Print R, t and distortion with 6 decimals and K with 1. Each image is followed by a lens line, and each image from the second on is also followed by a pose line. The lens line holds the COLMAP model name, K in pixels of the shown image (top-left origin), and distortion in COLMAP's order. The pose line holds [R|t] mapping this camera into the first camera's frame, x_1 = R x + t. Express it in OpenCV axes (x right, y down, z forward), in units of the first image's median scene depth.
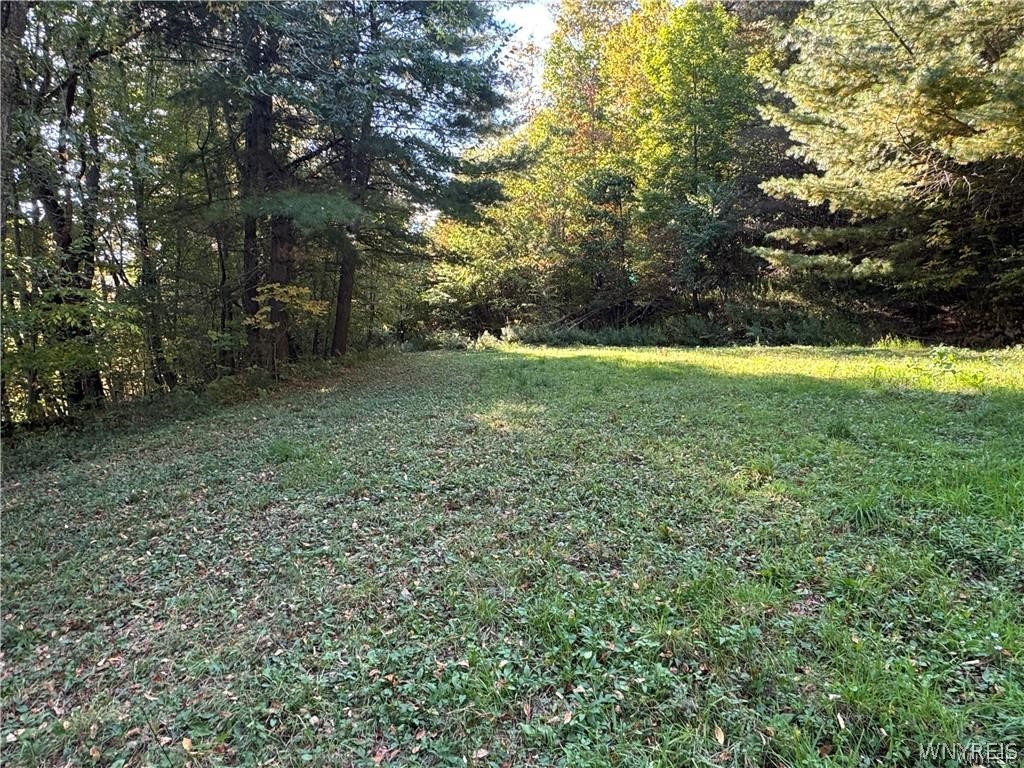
lens RADIAL K [[666.4, 0, 519.5], [0, 666.4, 379.7], [0, 0, 1]] dist [-0.000037, -0.000851]
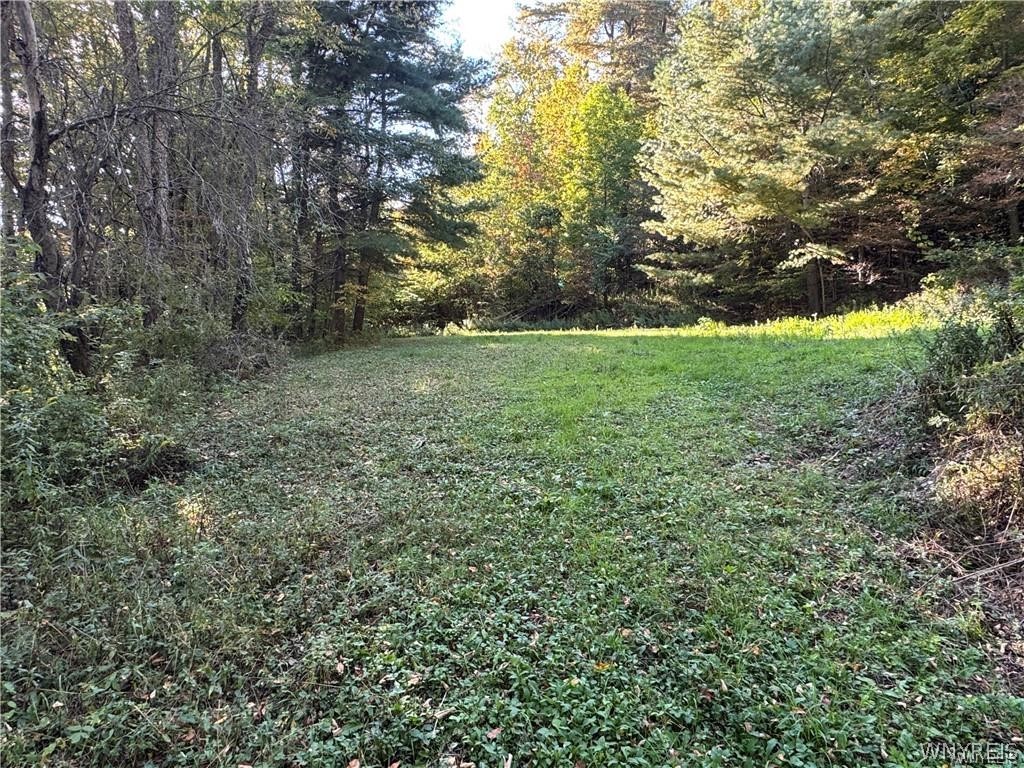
lens RADIAL K [[666.4, 0, 505.3], [0, 666.4, 384.7], [0, 0, 1]] dist [-0.000037, -0.000851]
pose [[0.996796, 0.002897, 0.079927, -0.053770], [-0.002791, 0.999995, -0.001436, 0.060012], [-0.079931, 0.001209, 0.996800, -0.374746]]
